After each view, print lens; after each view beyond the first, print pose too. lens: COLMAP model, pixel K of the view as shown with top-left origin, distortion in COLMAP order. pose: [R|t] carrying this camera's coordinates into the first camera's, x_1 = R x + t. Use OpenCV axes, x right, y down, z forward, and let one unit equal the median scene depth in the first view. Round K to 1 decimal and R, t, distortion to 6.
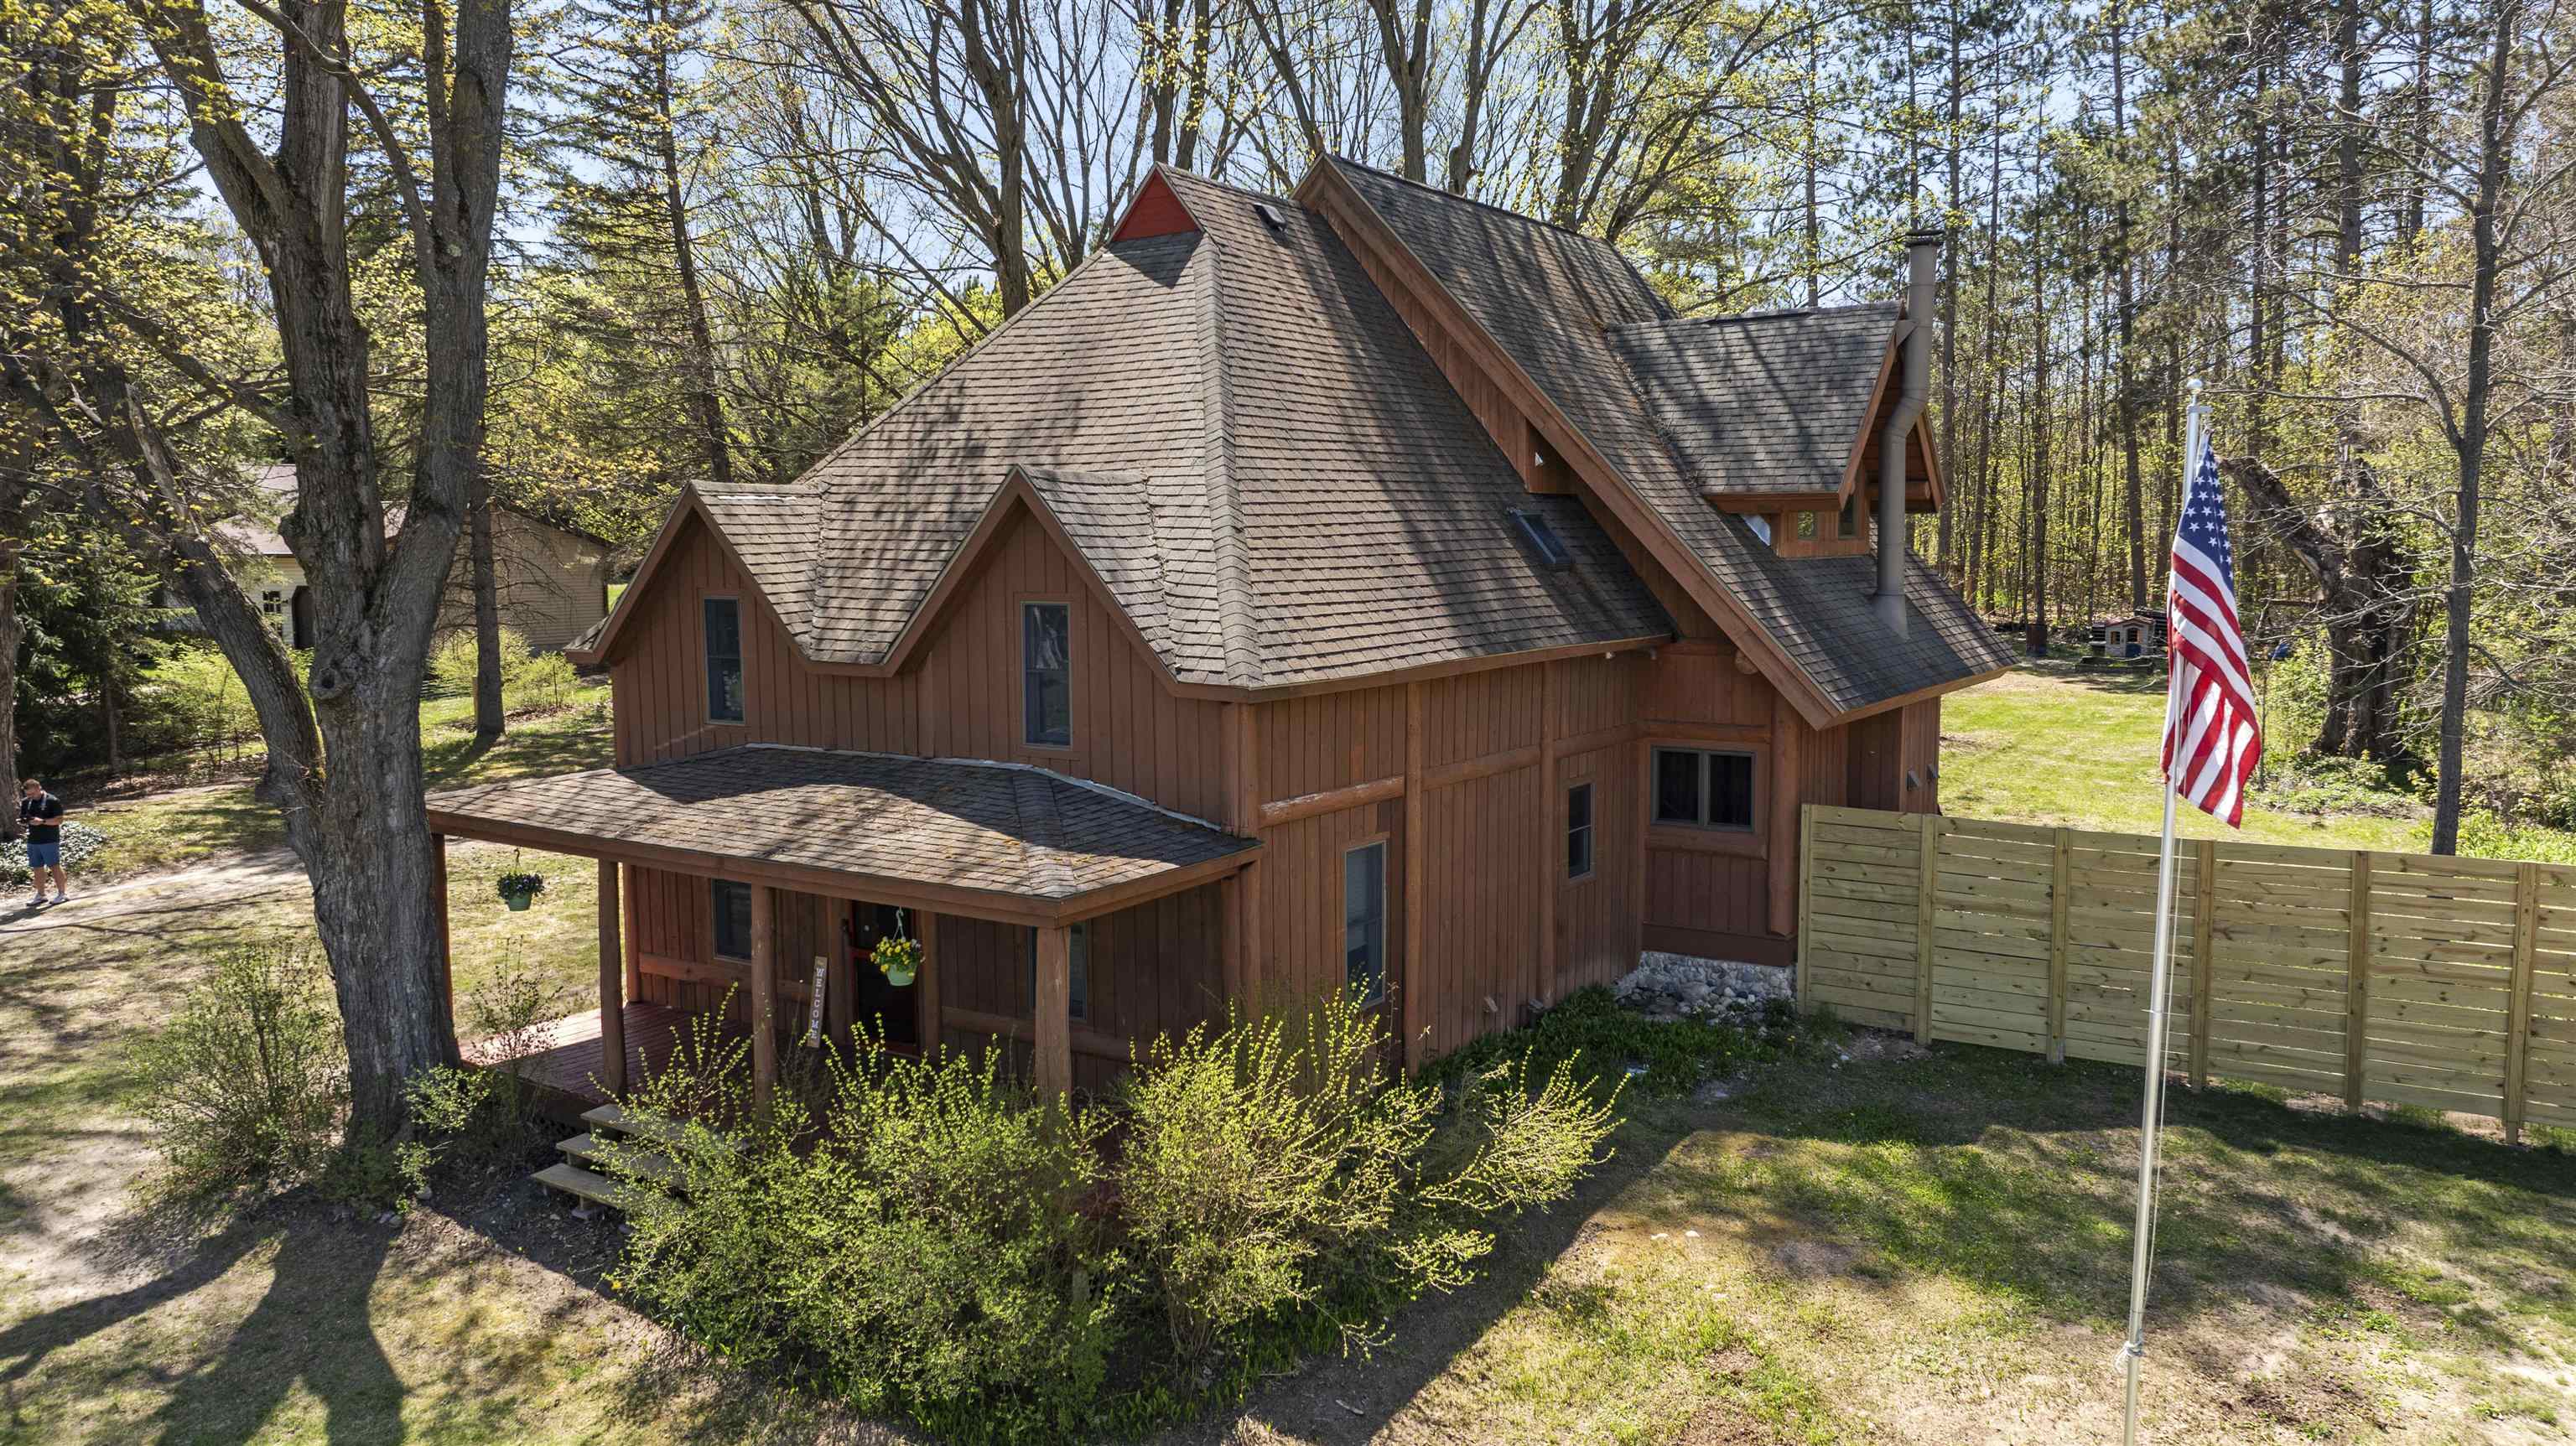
lens RADIAL K [[1815.0, 0, 1288.0], [0, 1815.0, 723.0], [0, 0, 1]] dist [-0.003080, -0.002029]
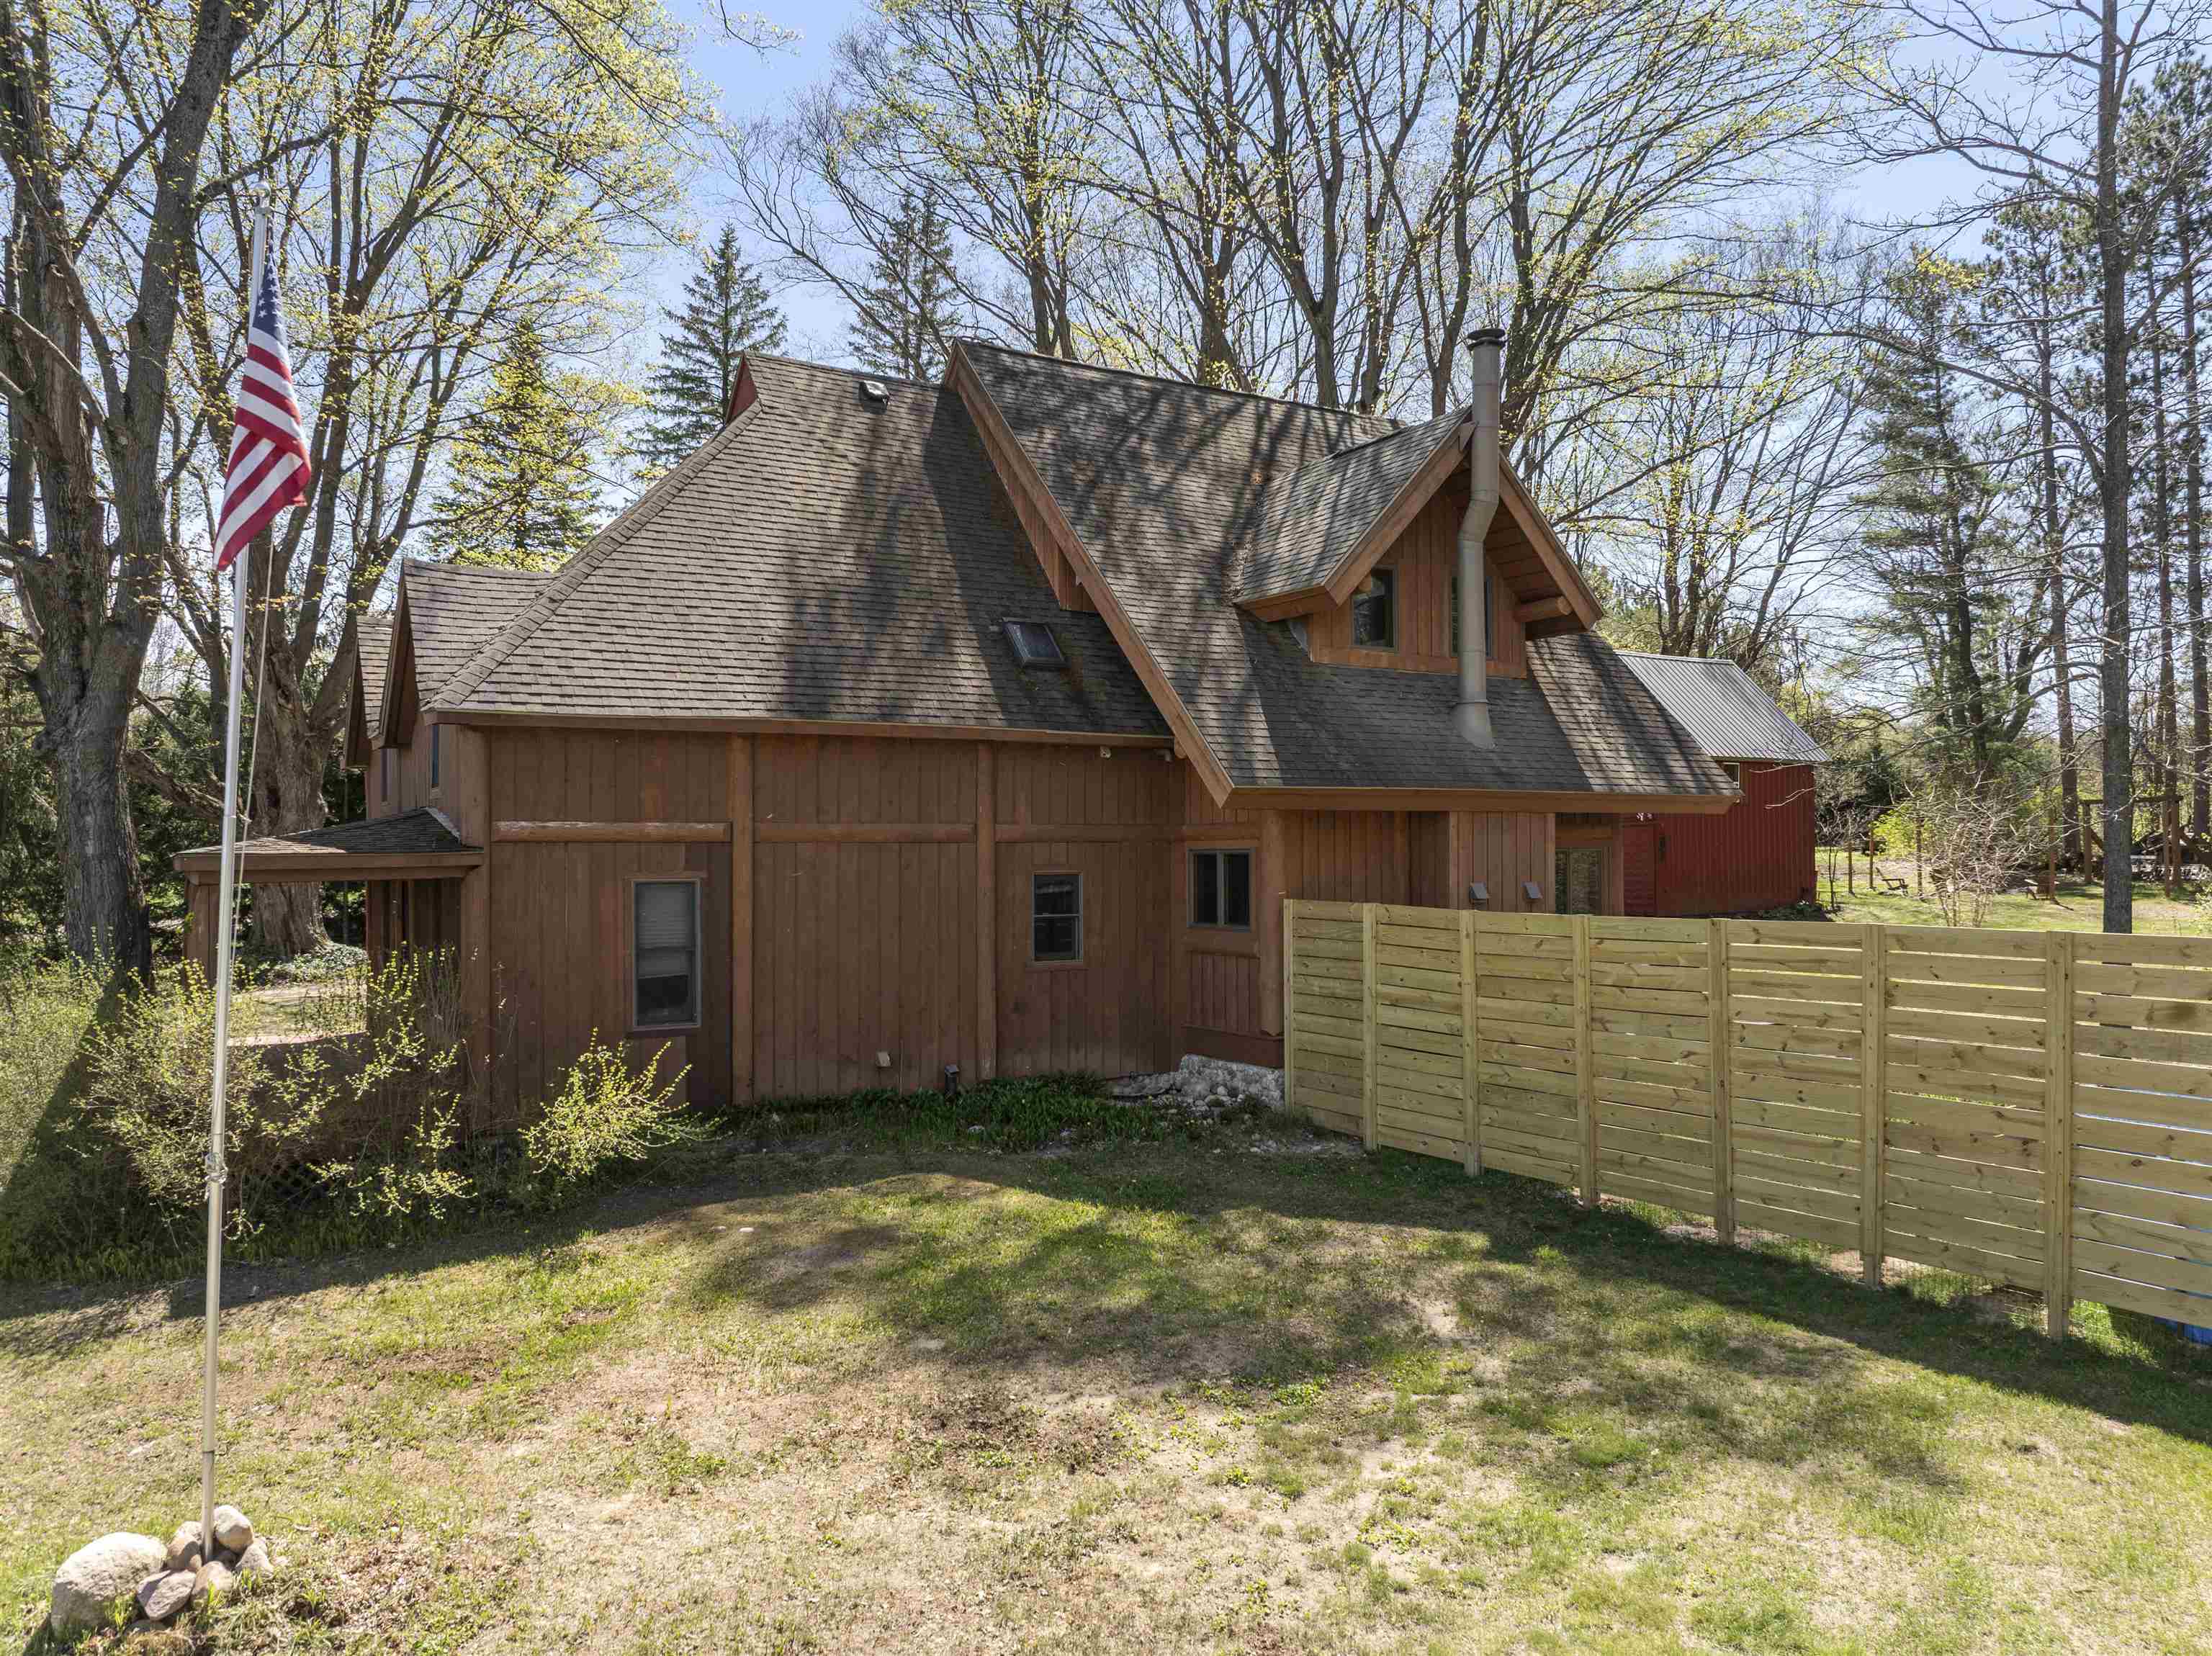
lens RADIAL K [[1572.1, 0, 1106.0], [0, 1572.1, 828.0], [0, 0, 1]] dist [-0.030425, 0.000718]
pose [[0.911488, -0.004901, -0.411297, 0.640952], [-0.043011, 0.993312, -0.107155, 0.119390], [0.409071, 0.115361, 0.905181, 0.217257]]
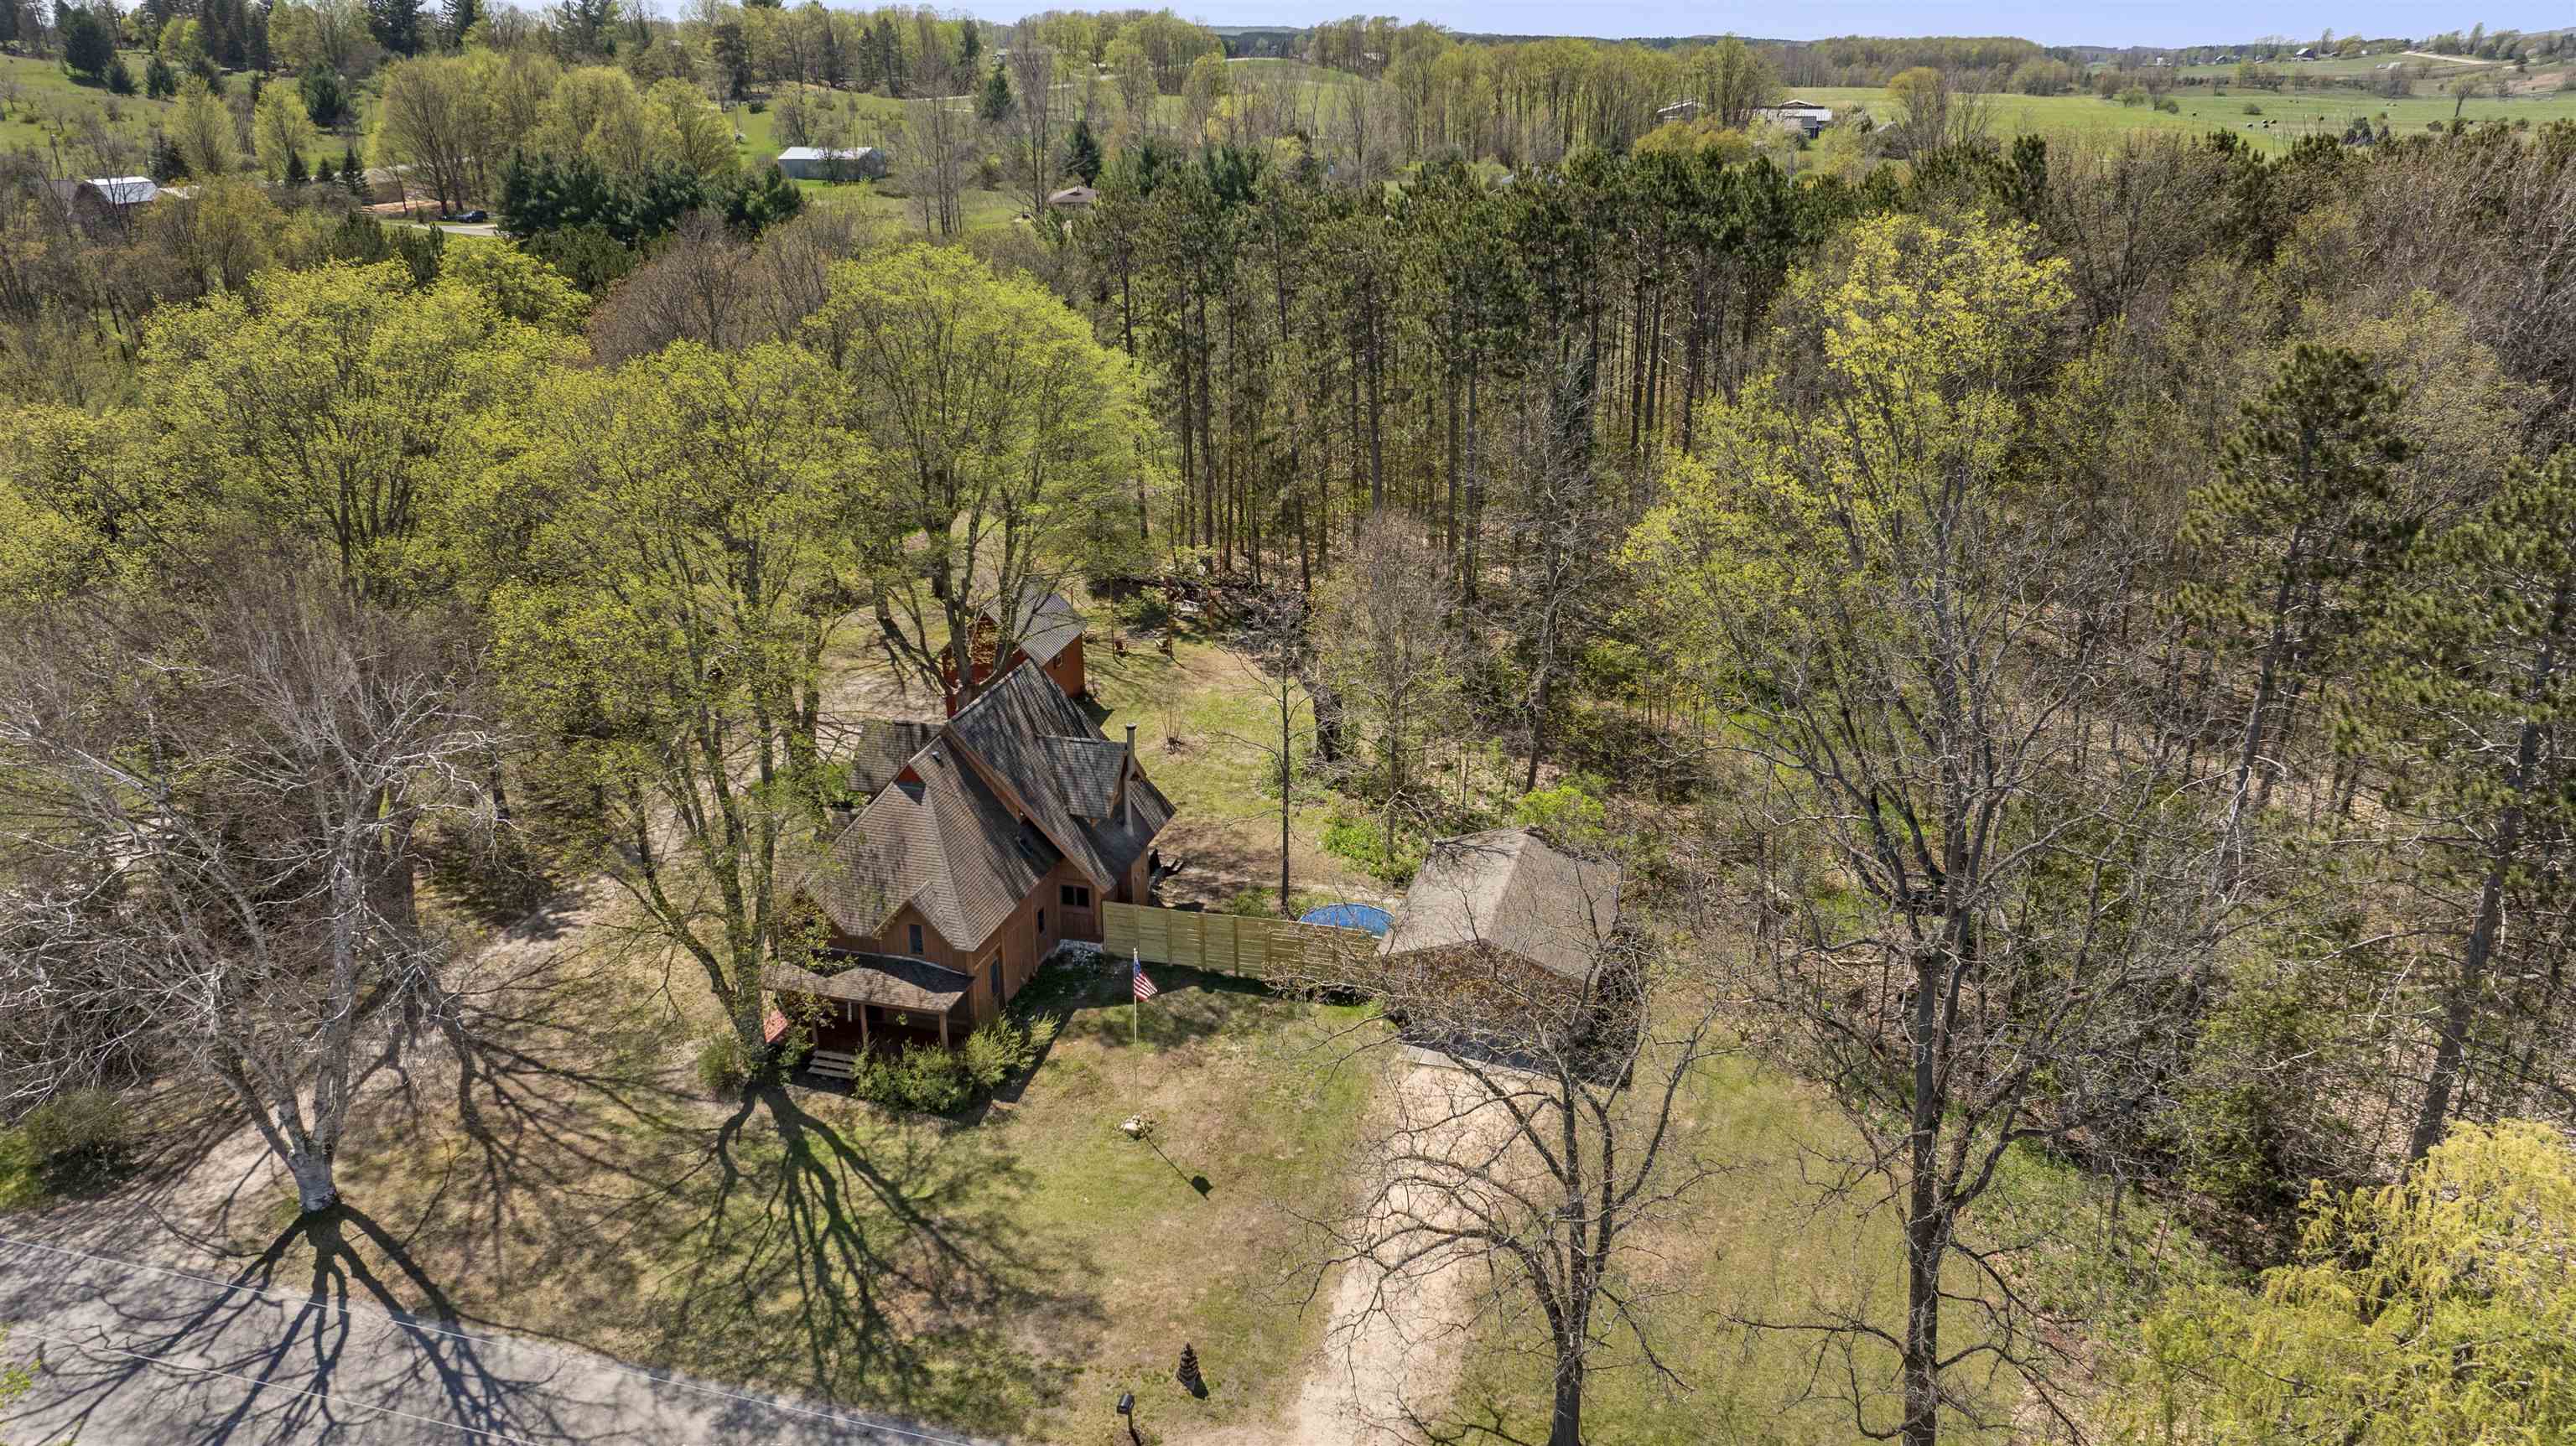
lens RADIAL K [[1815.0, 0, 1288.0], [0, 1815.0, 723.0], [0, 0, 1]] dist [-0.003080, -0.002029]
pose [[0.948087, -0.110604, 0.298156, -0.460977], [0.032702, 0.966507, 0.254550, -1.387293], [-0.316324, -0.231586, 0.919950, -2.700854]]
